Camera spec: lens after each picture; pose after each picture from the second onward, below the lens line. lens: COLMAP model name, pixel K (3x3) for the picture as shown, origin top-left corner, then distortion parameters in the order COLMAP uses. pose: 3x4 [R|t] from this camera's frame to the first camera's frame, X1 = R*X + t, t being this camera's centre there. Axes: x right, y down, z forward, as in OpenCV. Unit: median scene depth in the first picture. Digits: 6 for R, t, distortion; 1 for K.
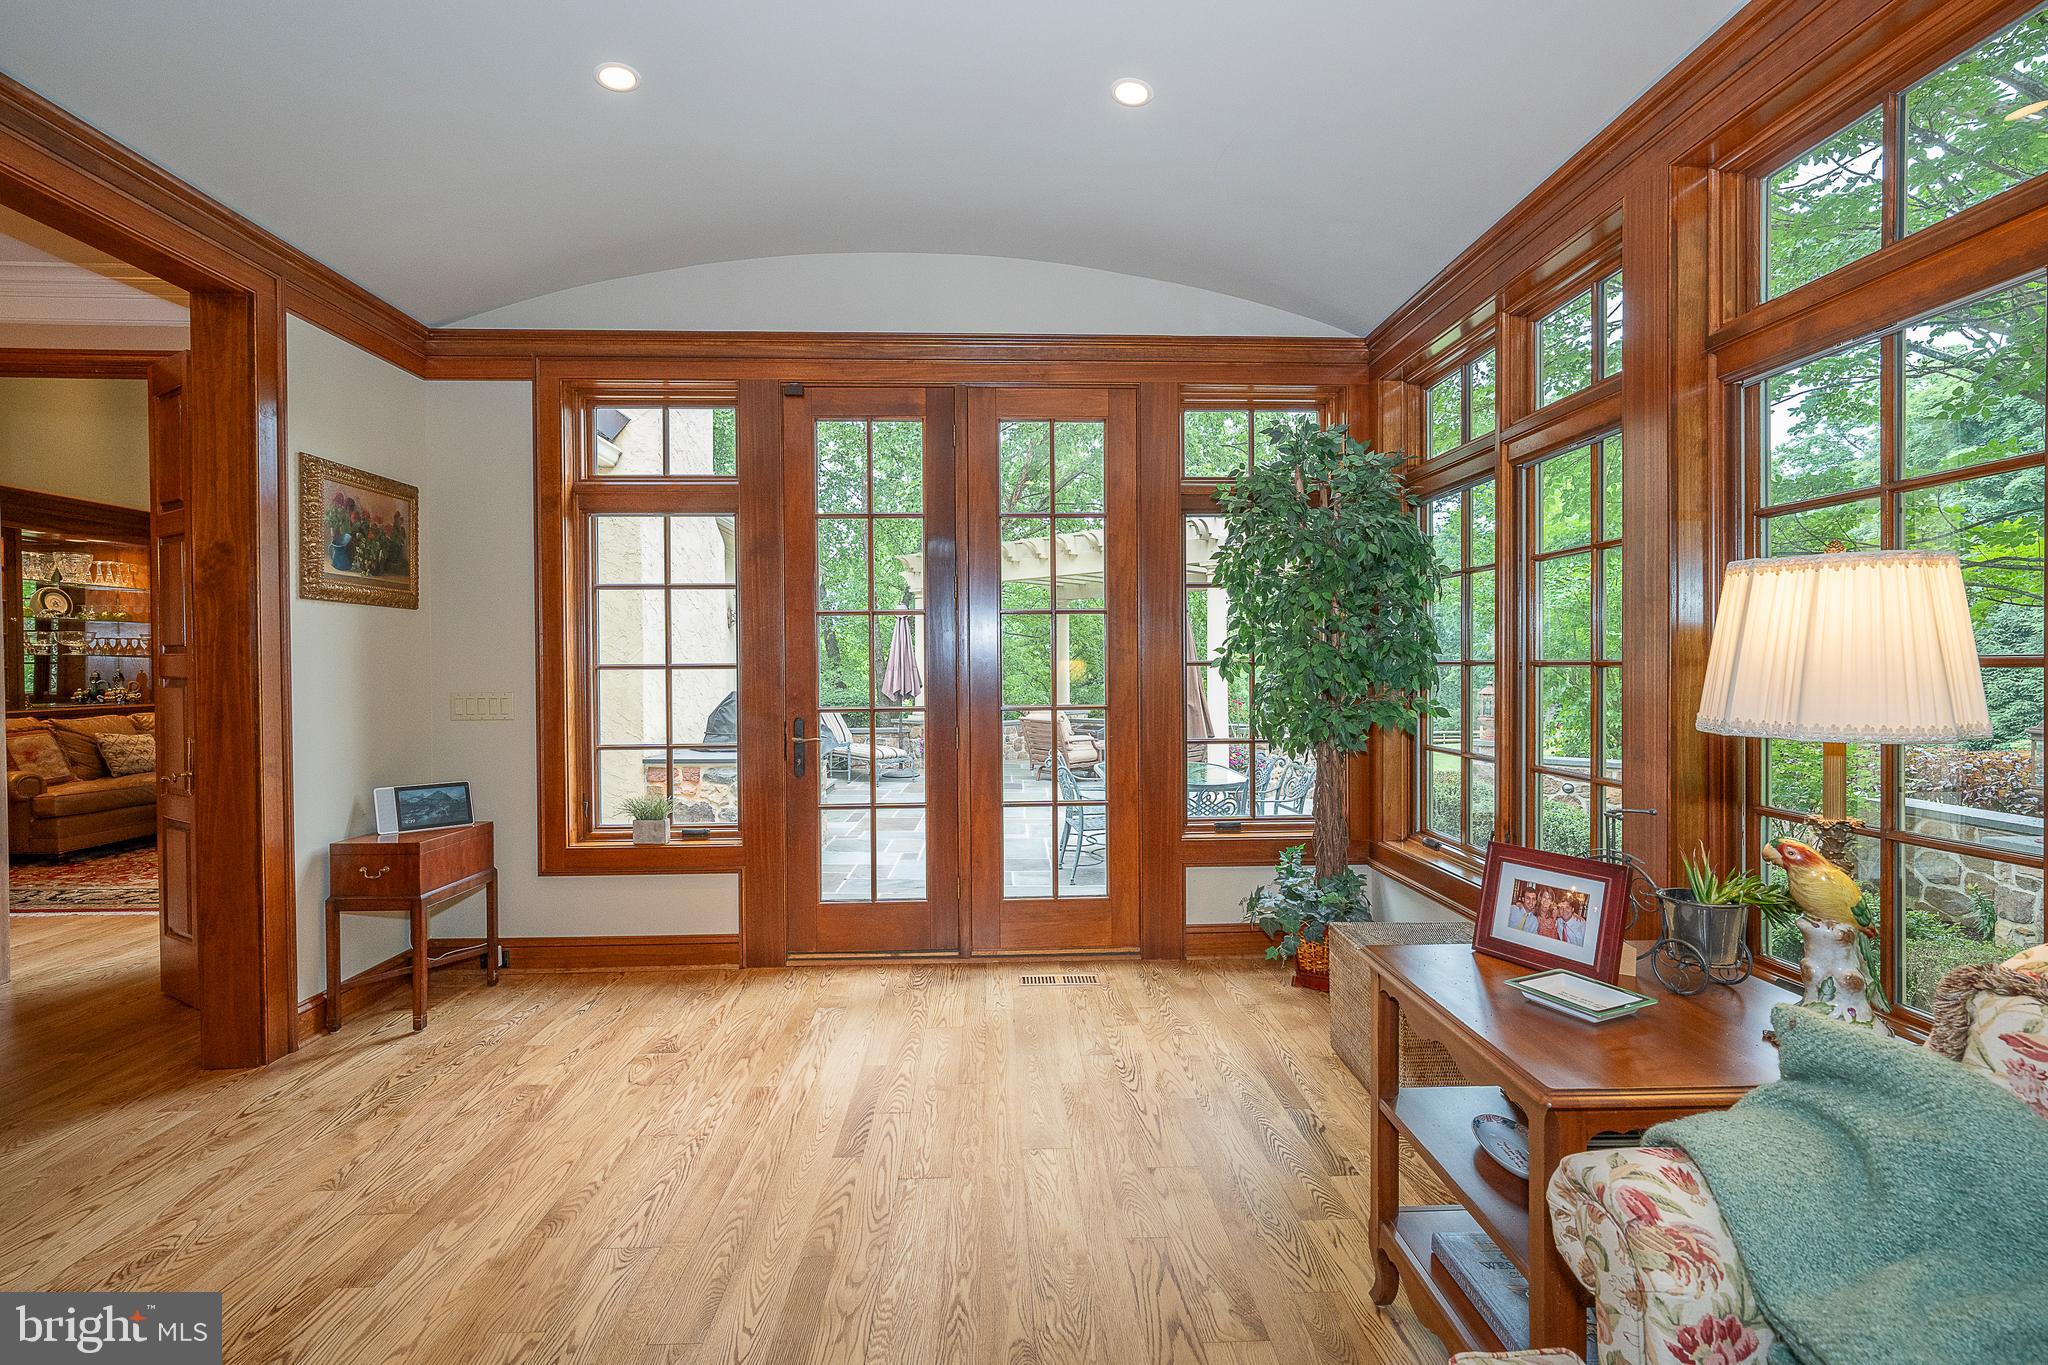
lens RADIAL K [[911.4, 0, 1026.8], [0, 911.4, 675.4], [0, 0, 1]] dist [0.002339, 0.000355]
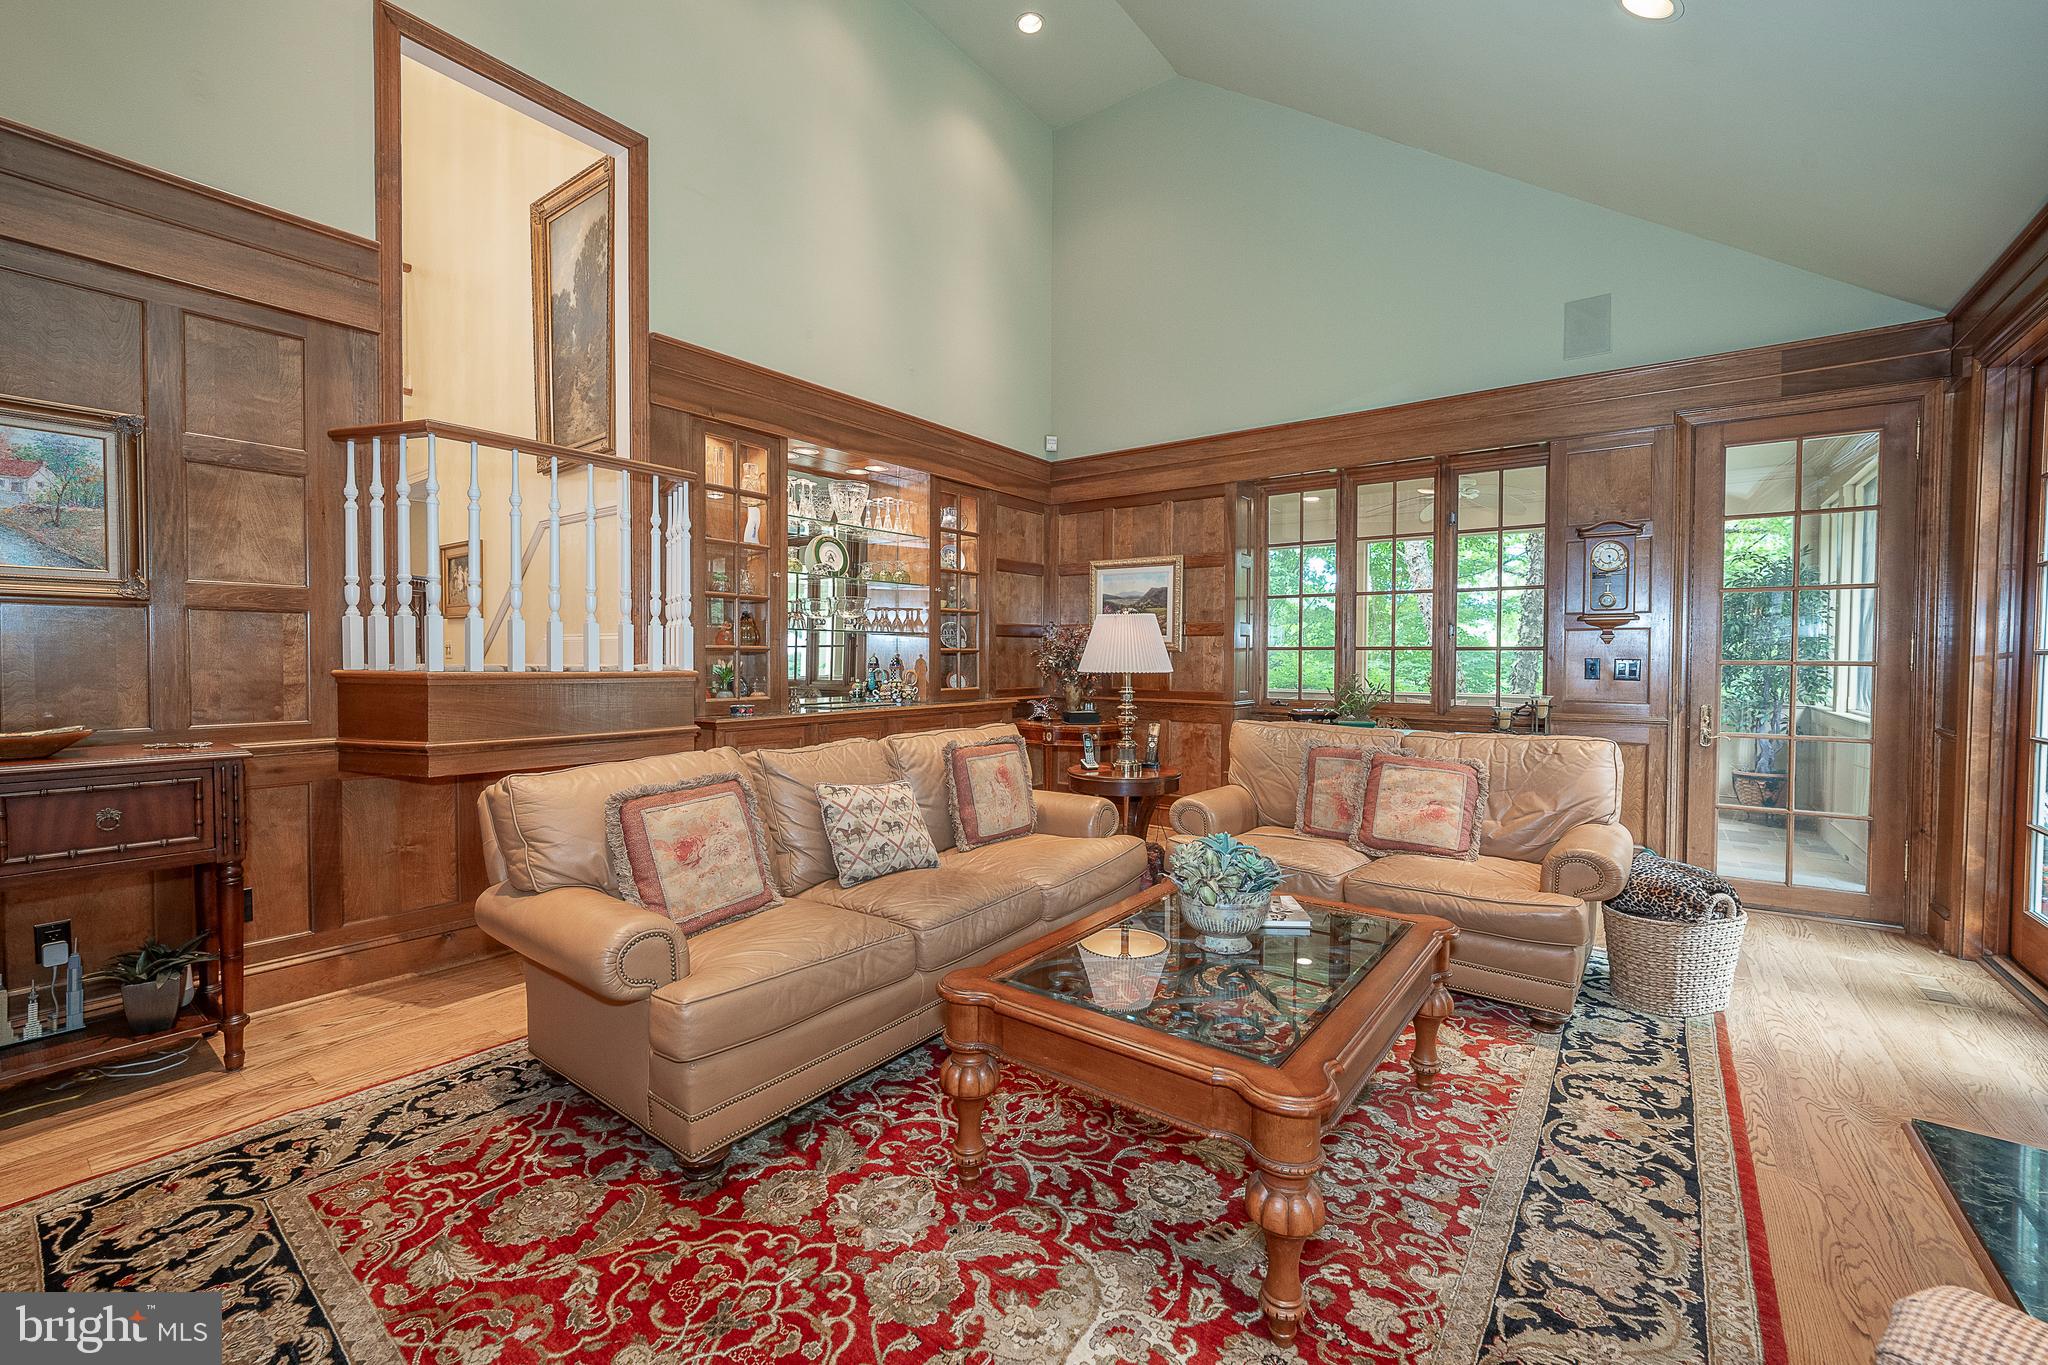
lens RADIAL K [[855.3, 0, 1019.4], [0, 855.3, 681.3], [0, 0, 1]] dist [-0.002101, -0.000270]
pose [[0.775728, 0.024716, -0.630584, -0.536836], [-0.016885, 0.999688, 0.018412, 0.001400], [0.630842, -0.003635, 0.775903, 0.584510]]
